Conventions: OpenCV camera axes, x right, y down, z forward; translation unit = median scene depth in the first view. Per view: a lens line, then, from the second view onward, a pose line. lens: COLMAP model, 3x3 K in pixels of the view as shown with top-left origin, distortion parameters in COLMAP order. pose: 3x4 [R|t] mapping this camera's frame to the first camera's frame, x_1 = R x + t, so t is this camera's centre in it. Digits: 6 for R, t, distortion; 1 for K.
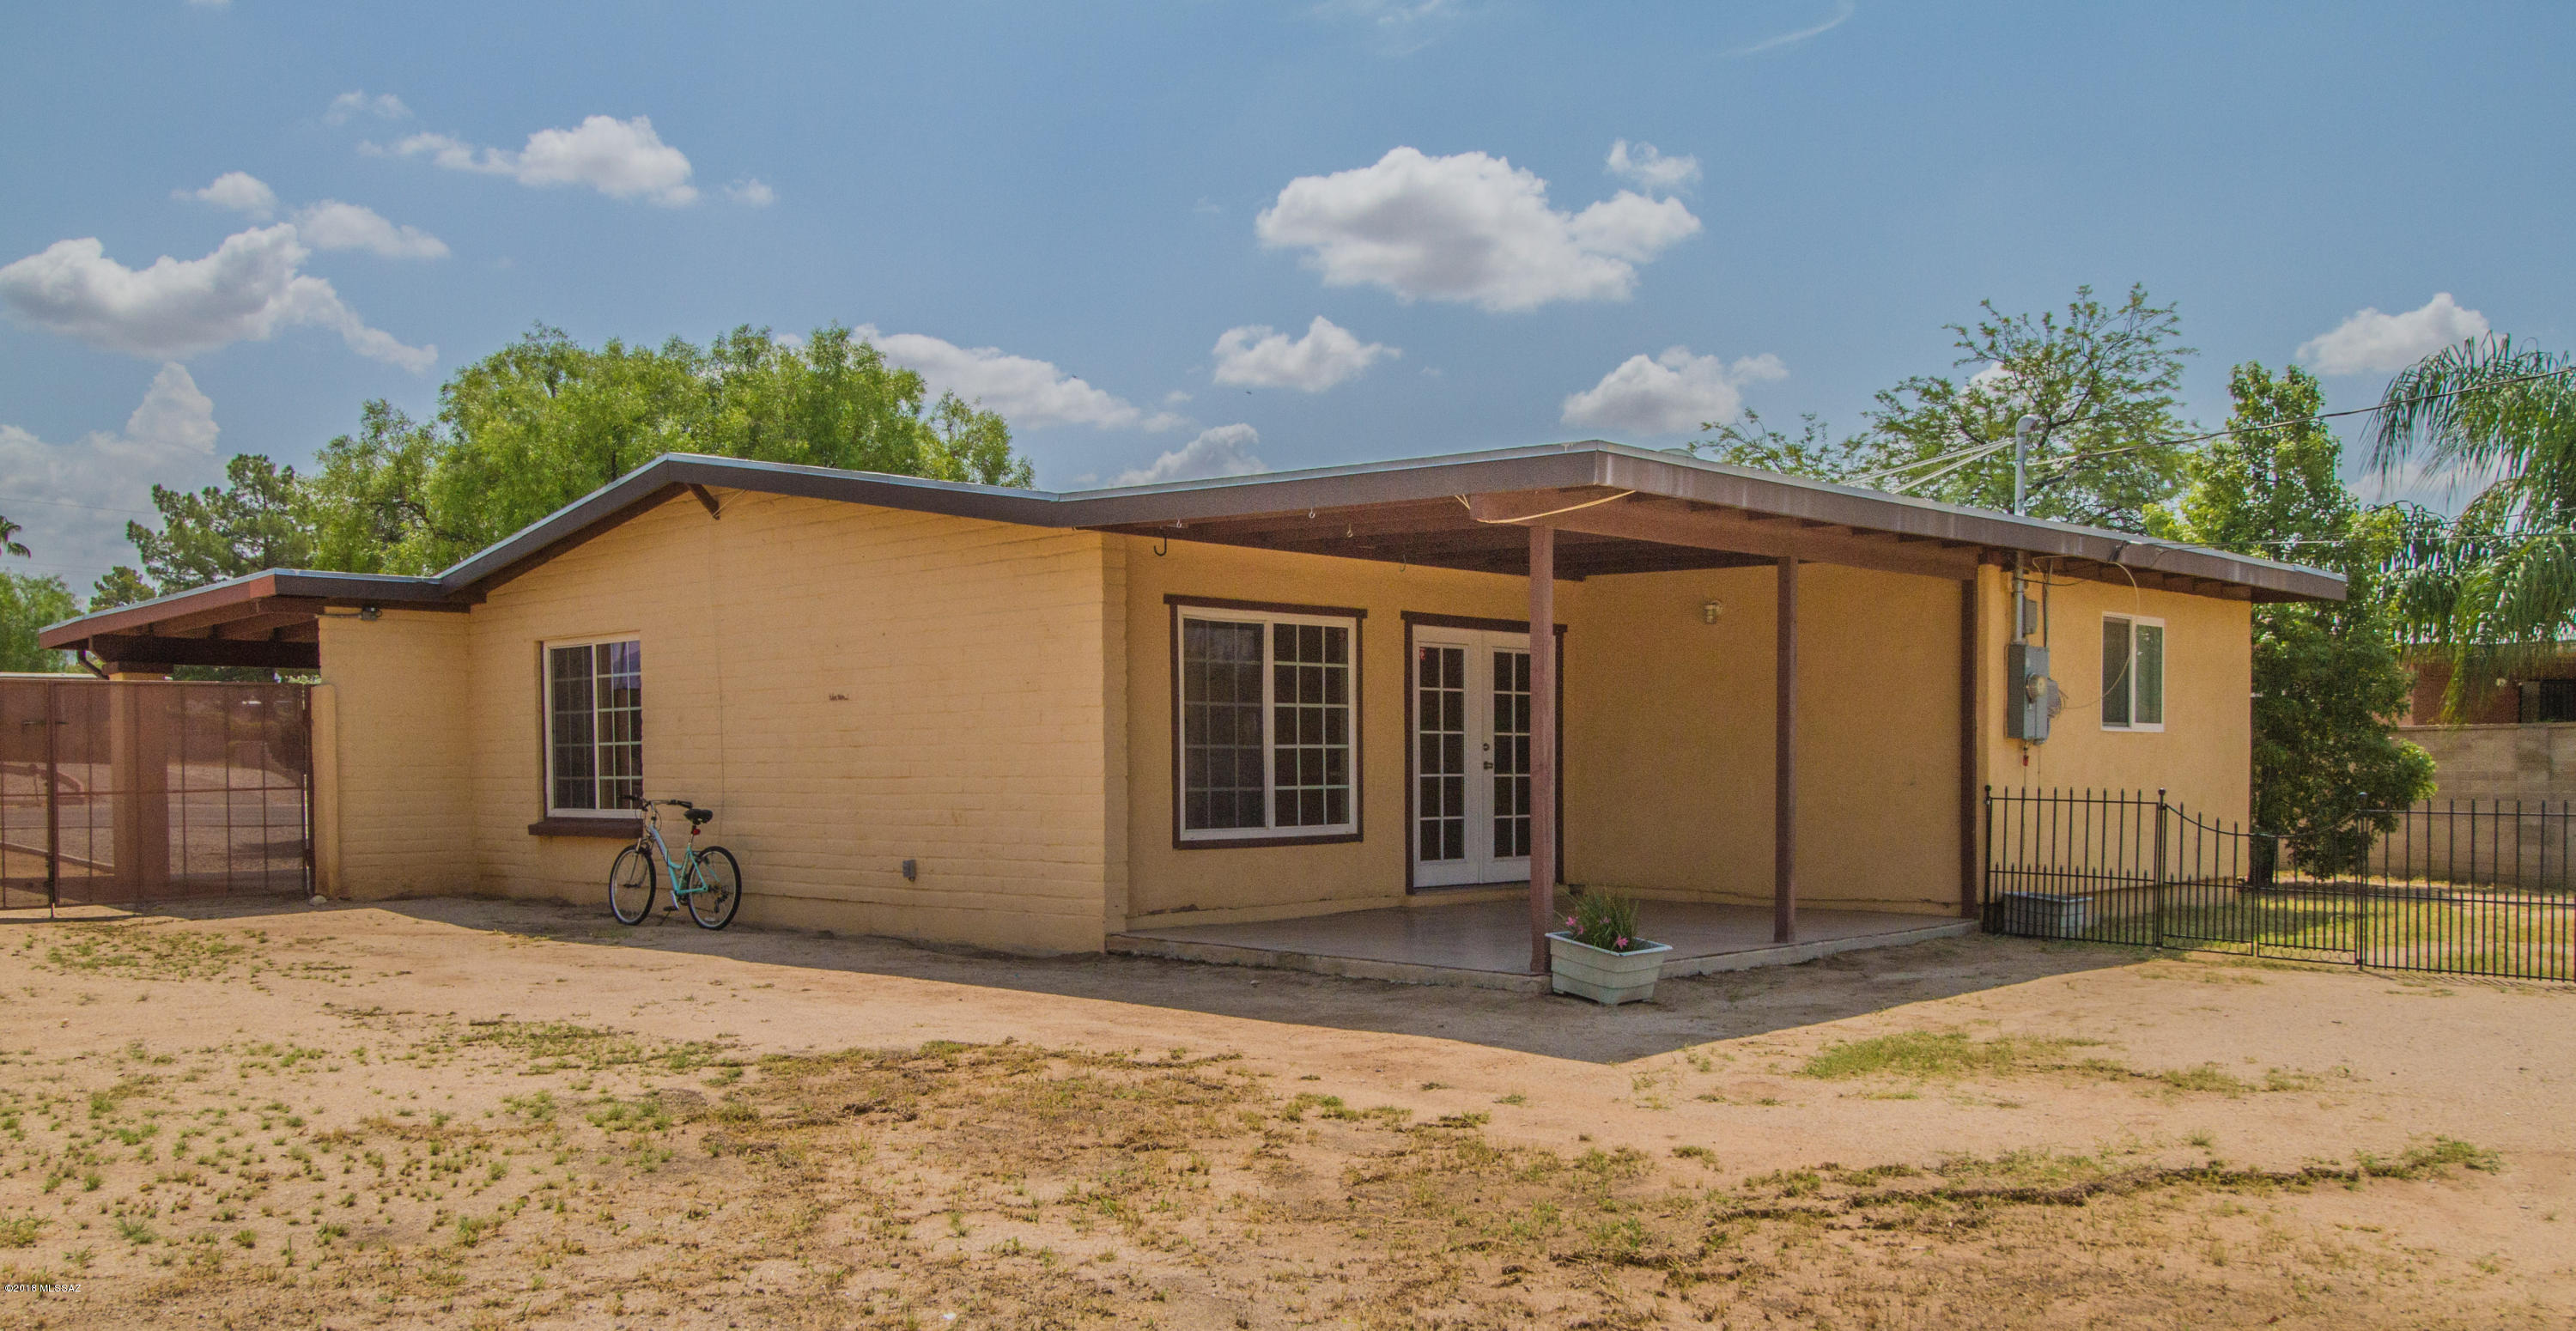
lens RADIAL K [[2148.9, 0, 1281.2], [0, 2148.9, 826.0], [0, 0, 1]] dist [0.006303, 0.011921]
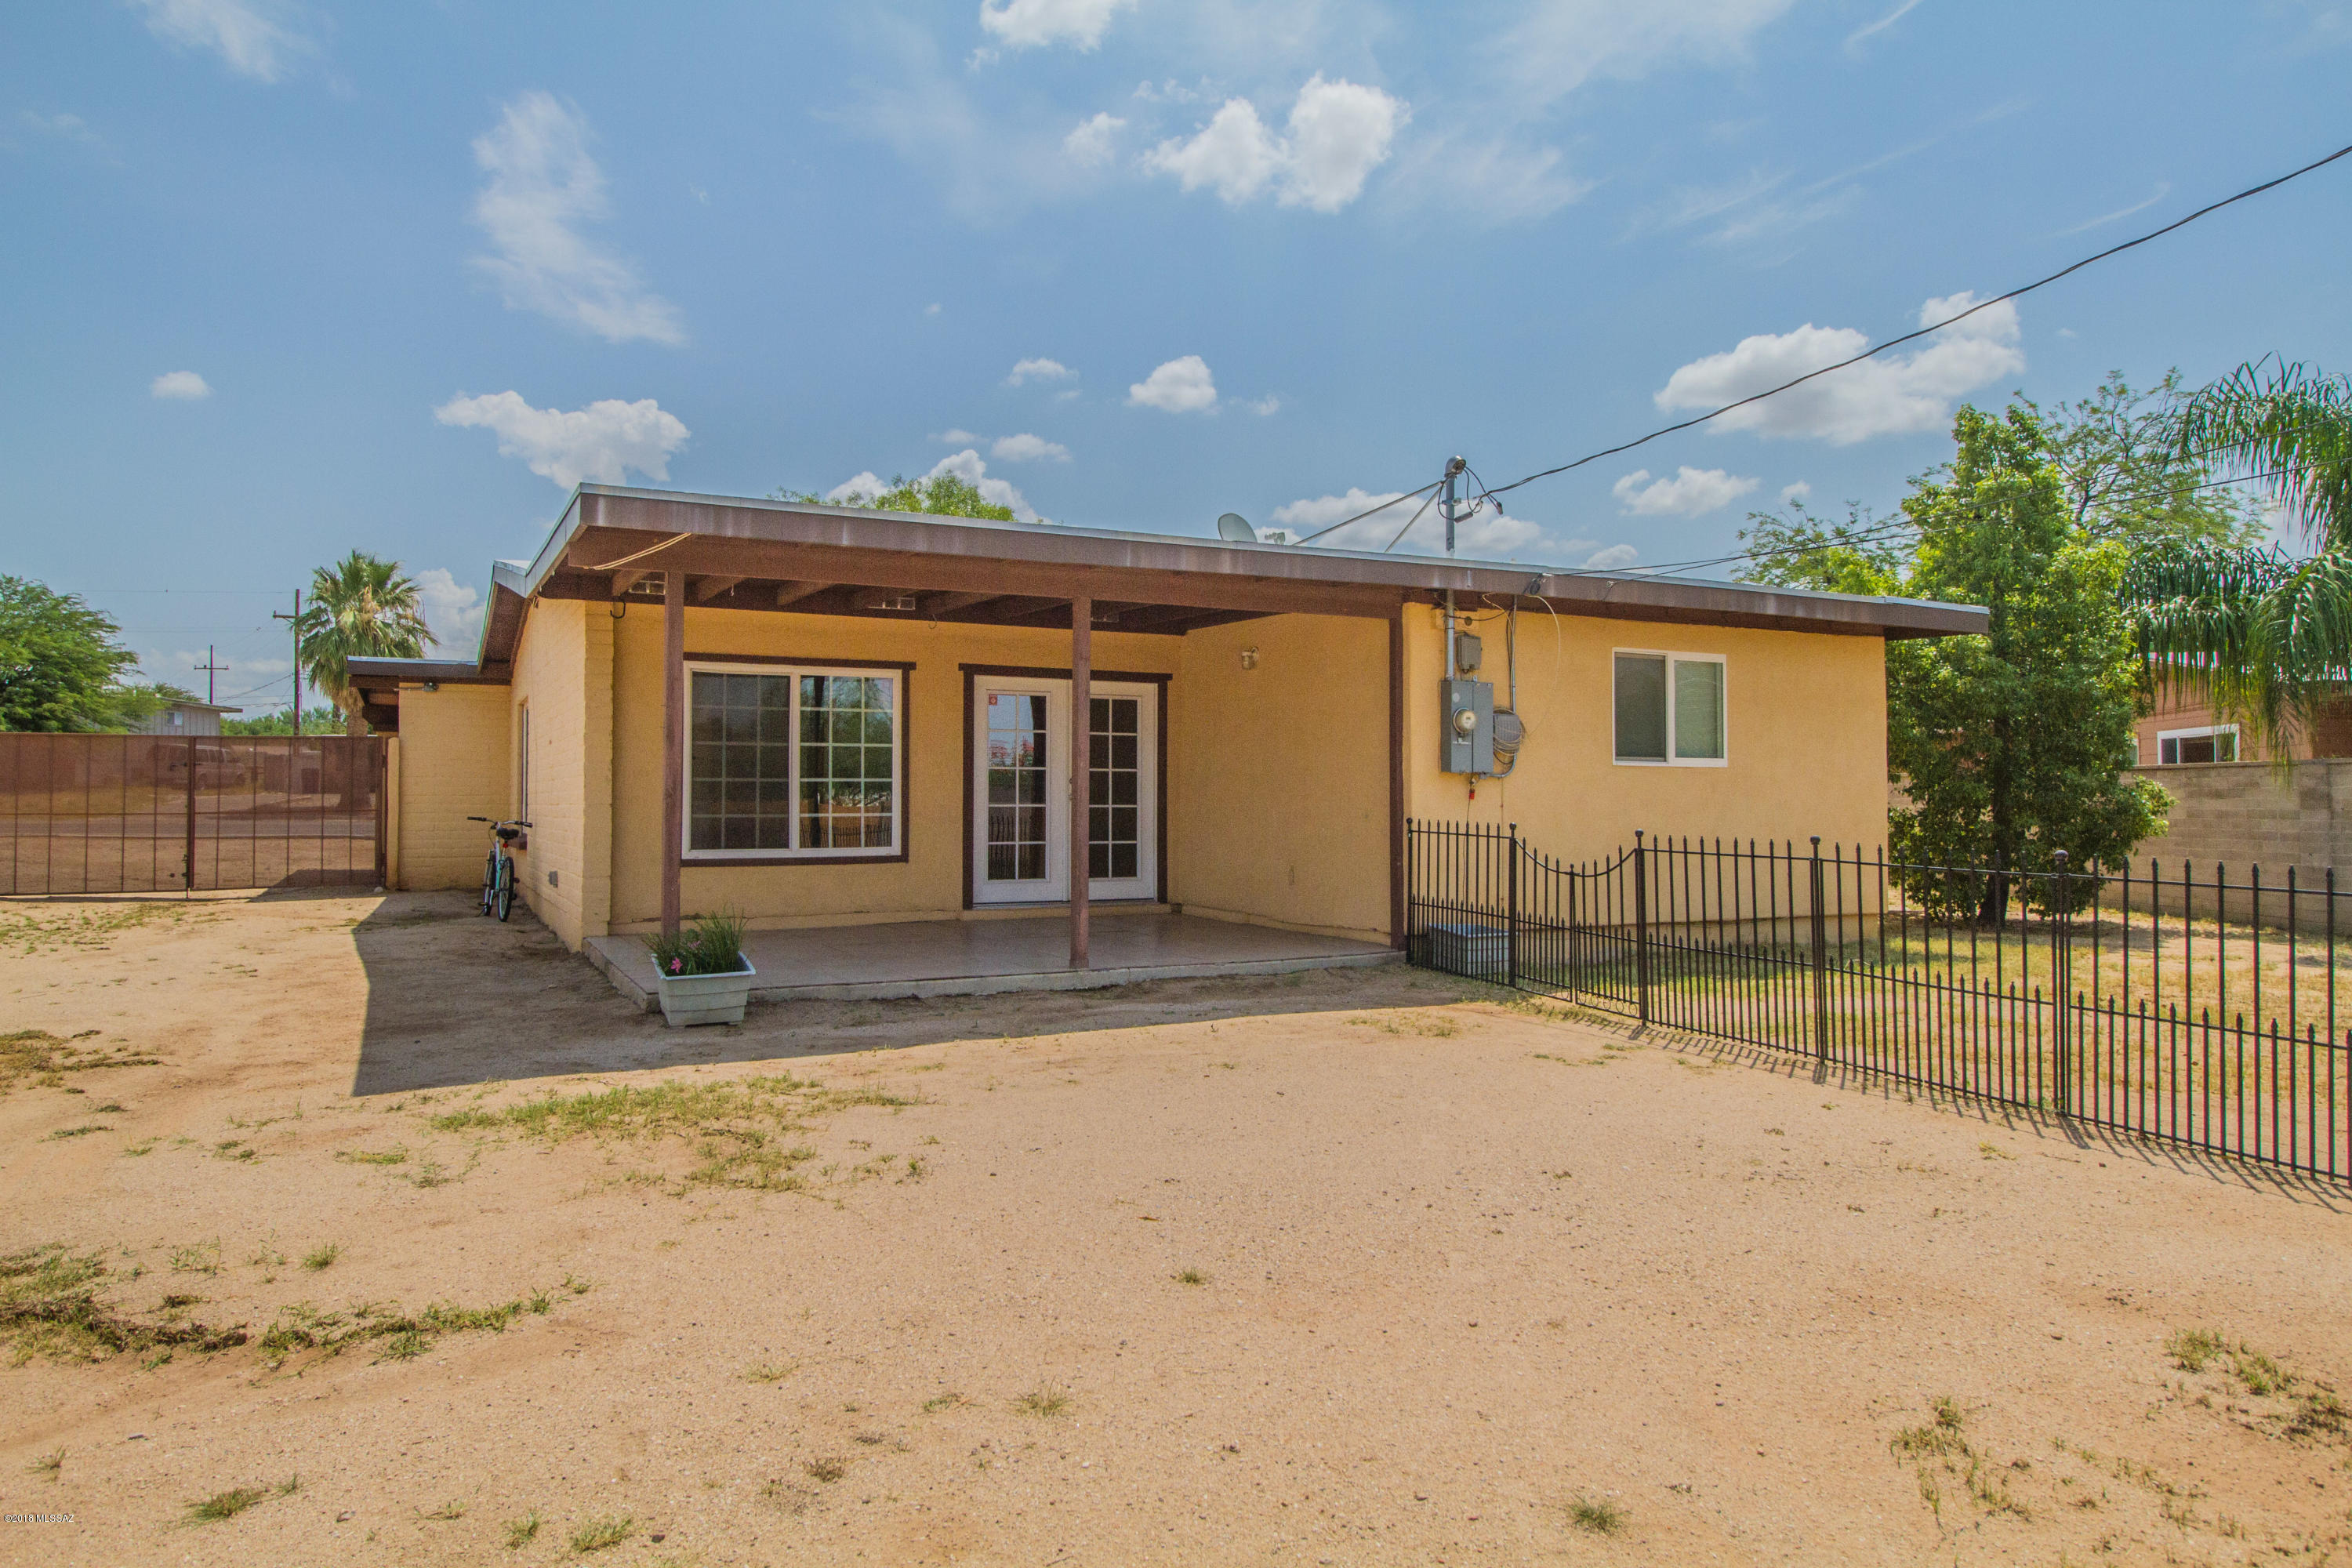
lens RADIAL K [[1529.8, 0, 1177.2], [0, 1529.8, 729.6], [0, 0, 1]] dist [-0.001391, 0.000277]
pose [[0.943364, -0.010495, -0.331592, 0.423779], [-0.014227, 0.997300, -0.072039, -0.006402], [0.331453, 0.072677, 0.940668, 0.254888]]
